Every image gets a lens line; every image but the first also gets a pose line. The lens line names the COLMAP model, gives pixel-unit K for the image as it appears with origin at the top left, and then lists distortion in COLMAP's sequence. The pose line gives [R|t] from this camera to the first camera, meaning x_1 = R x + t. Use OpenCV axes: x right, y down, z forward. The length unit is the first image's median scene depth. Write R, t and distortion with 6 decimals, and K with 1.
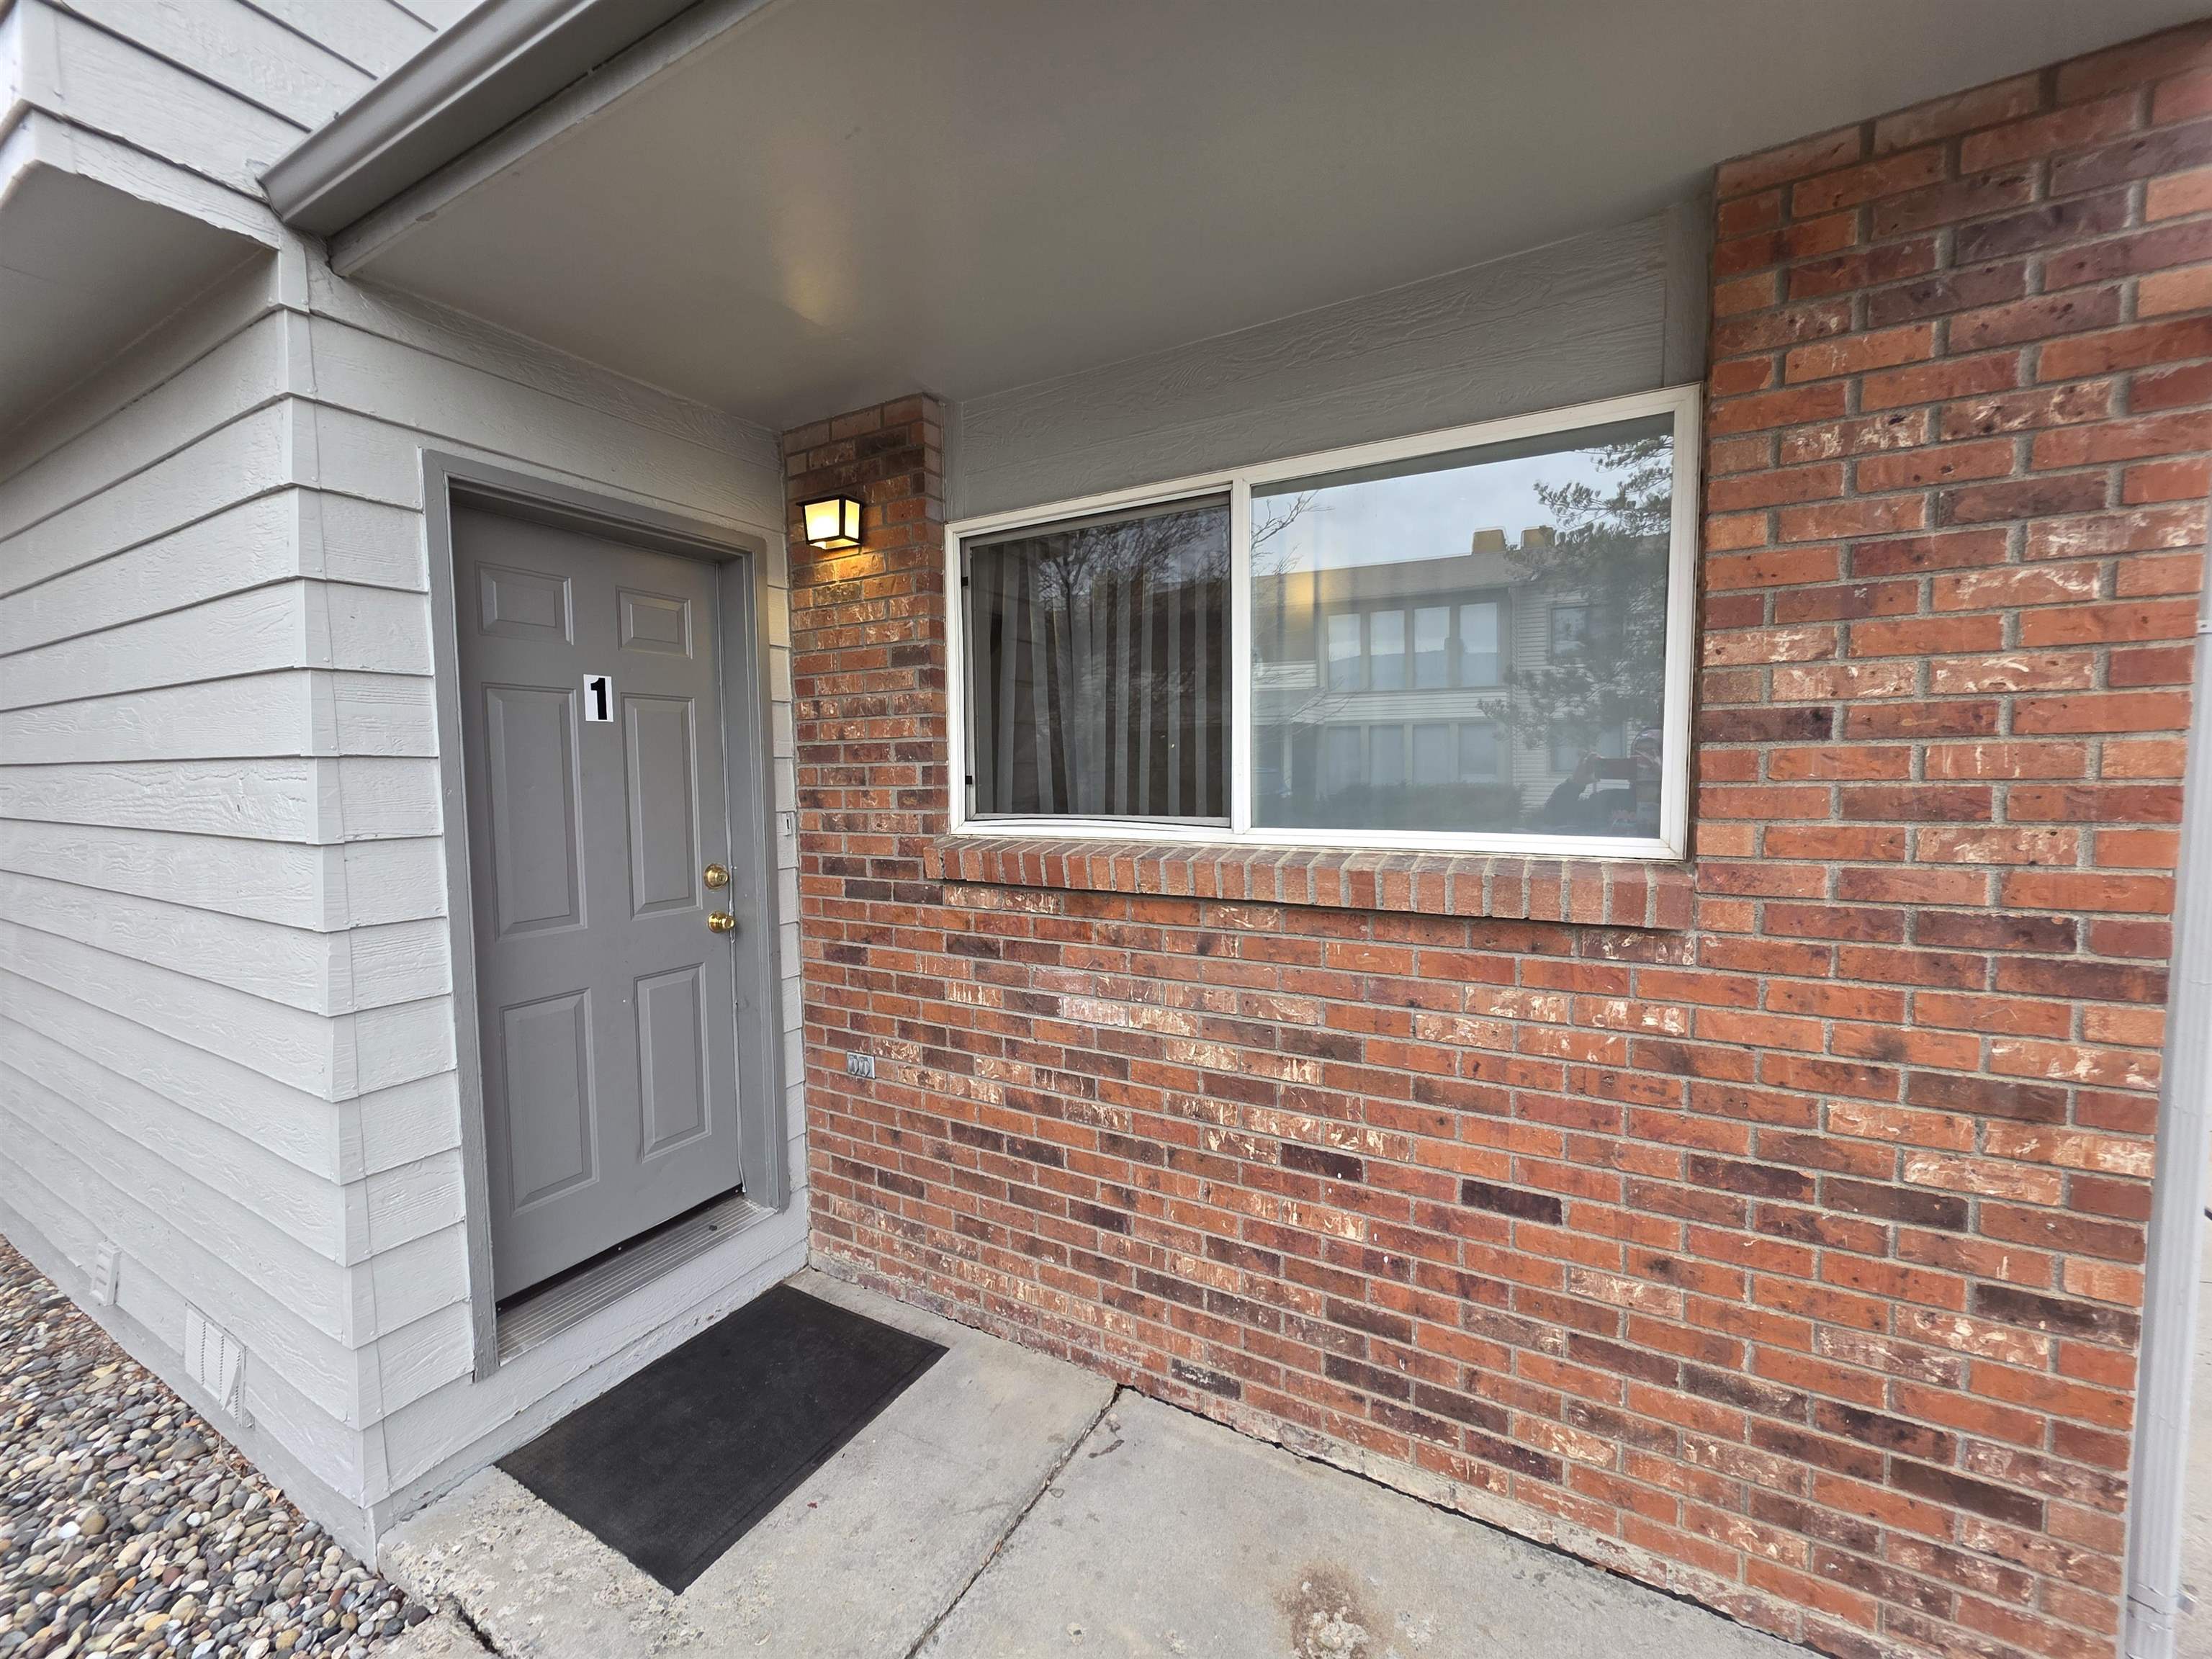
lens RADIAL K [[890.2, 0, 1098.7], [0, 890.2, 824.5], [0, 0, 1]] dist [0.002531, -0.000362]
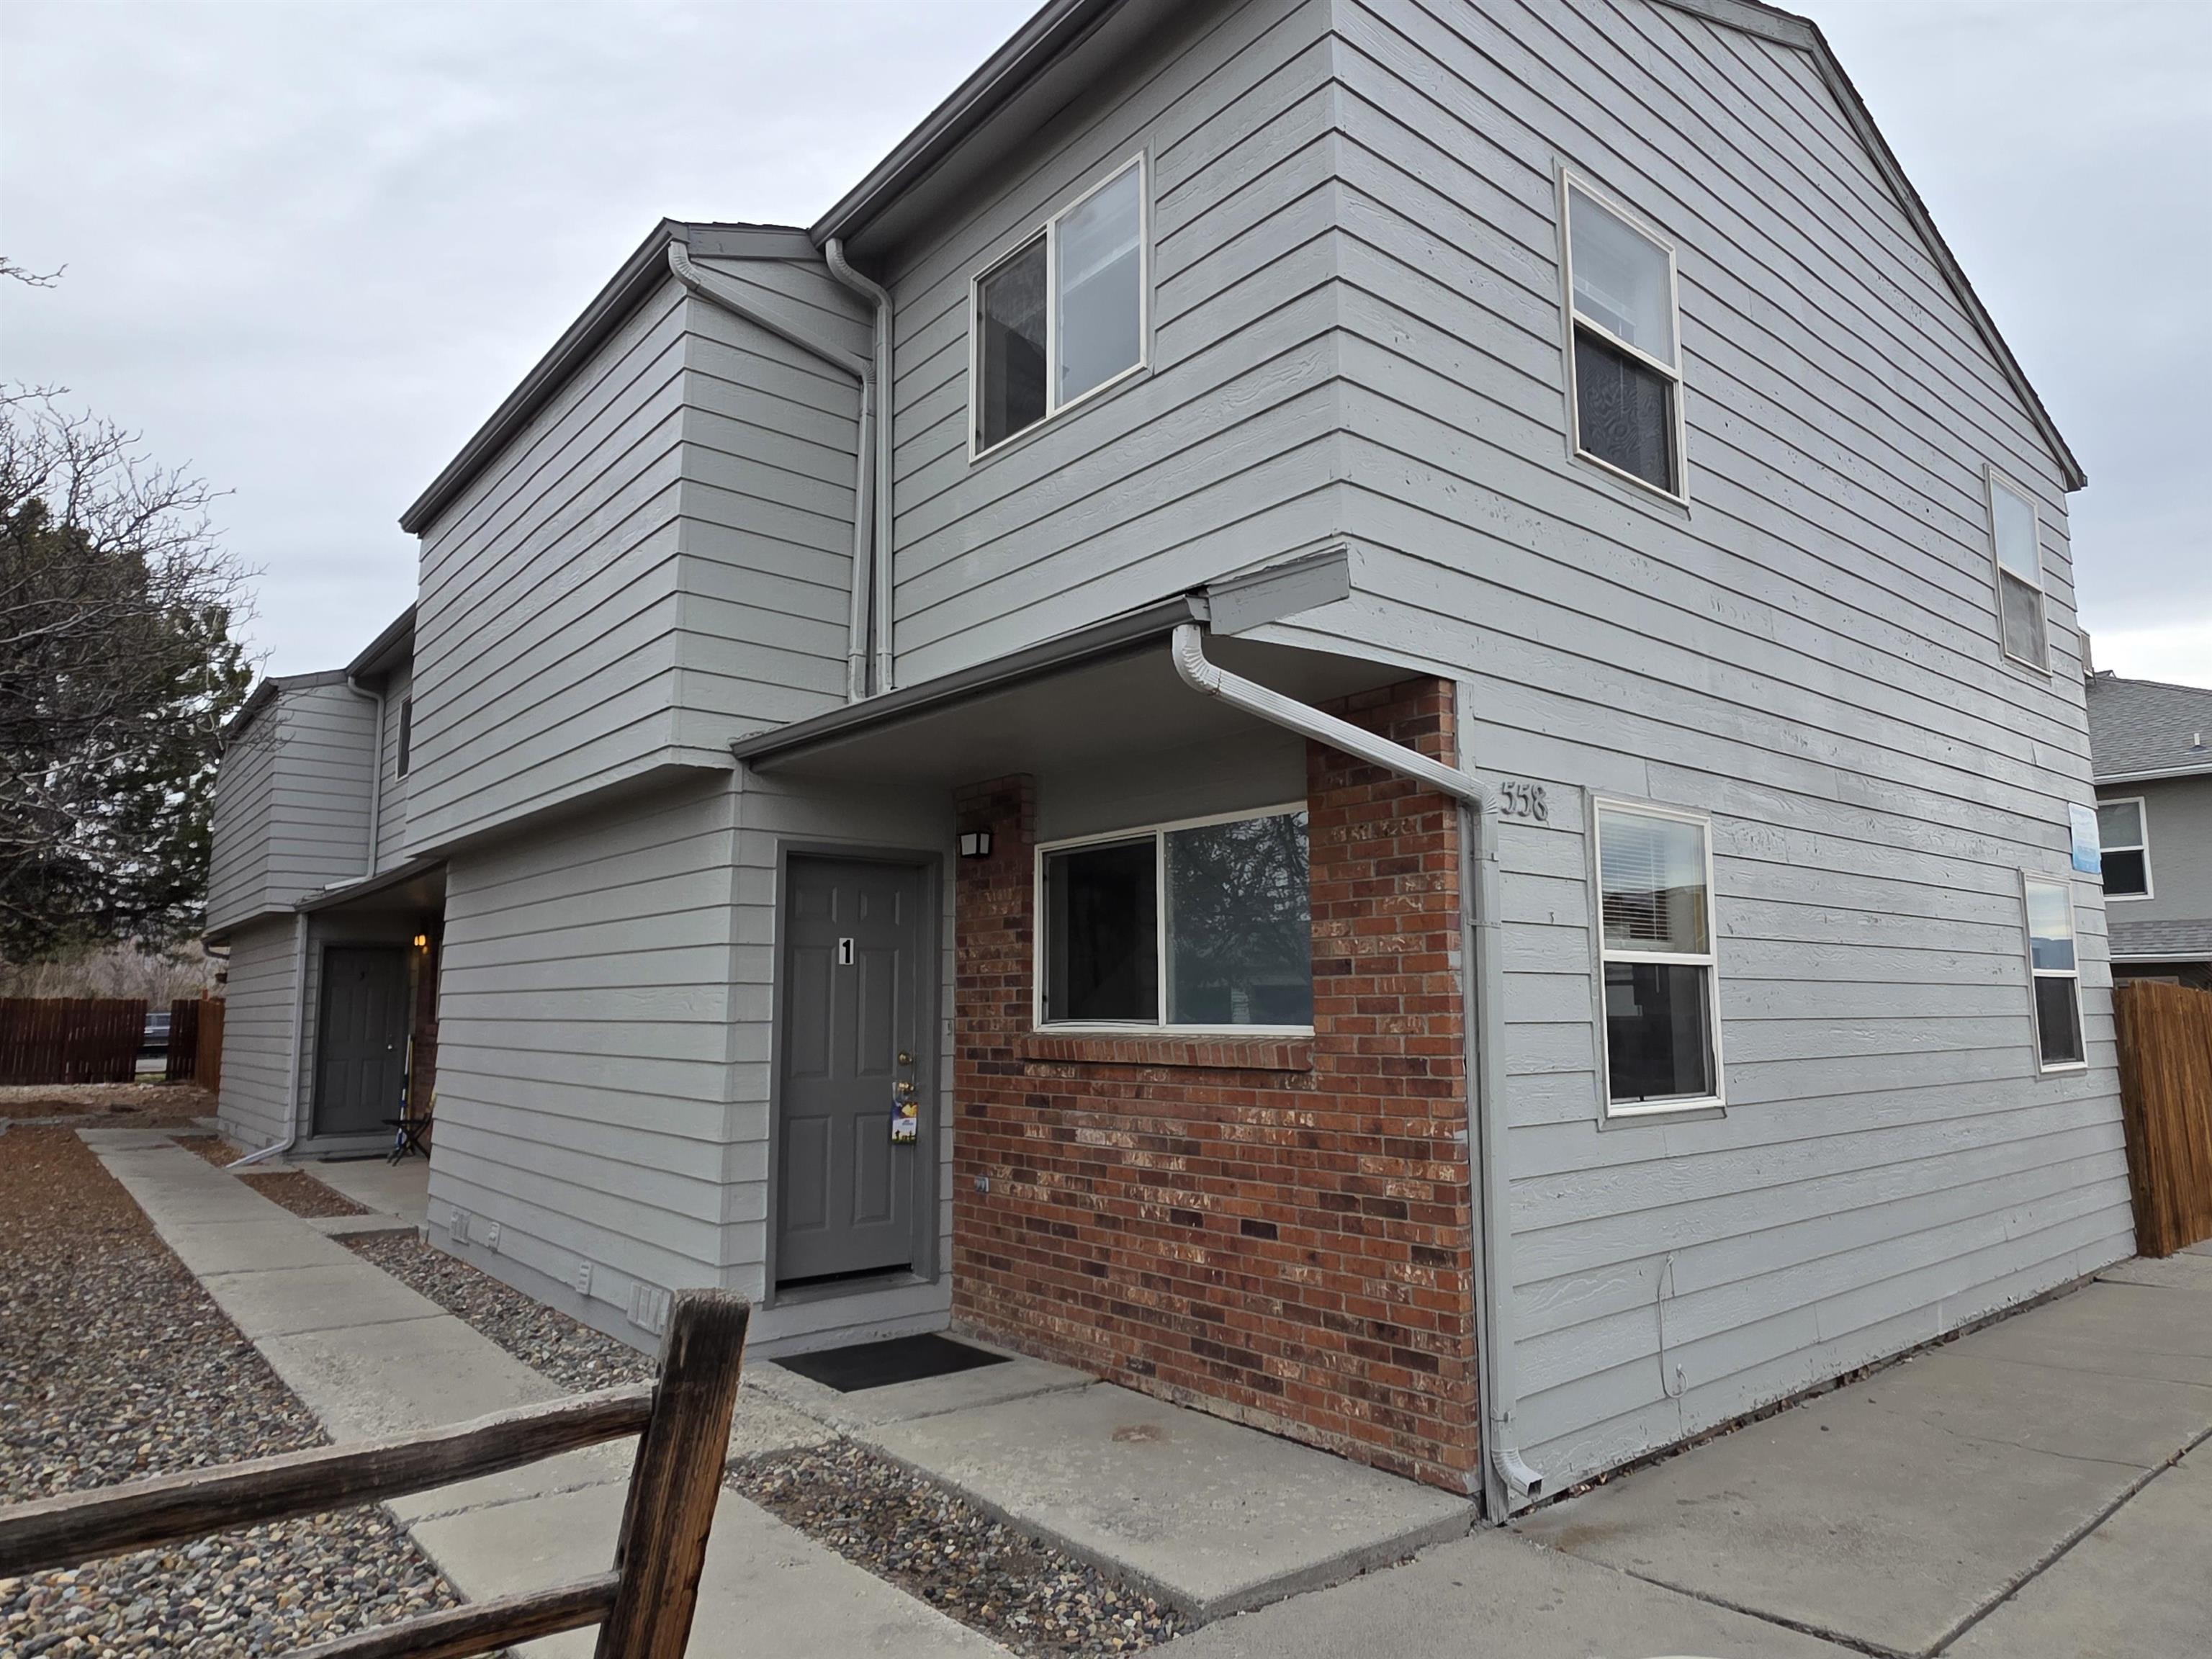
lens RADIAL K [[1346.1, 0, 1105.7], [0, 1346.1, 835.1], [0, 0, 1]] dist [0.006863, -0.001082]
pose [[0.936236, -0.038751, -0.349228, 1.057130], [-0.028208, 0.982403, -0.184632, 0.137252], [0.350237, 0.182710, 0.918668, -1.615825]]
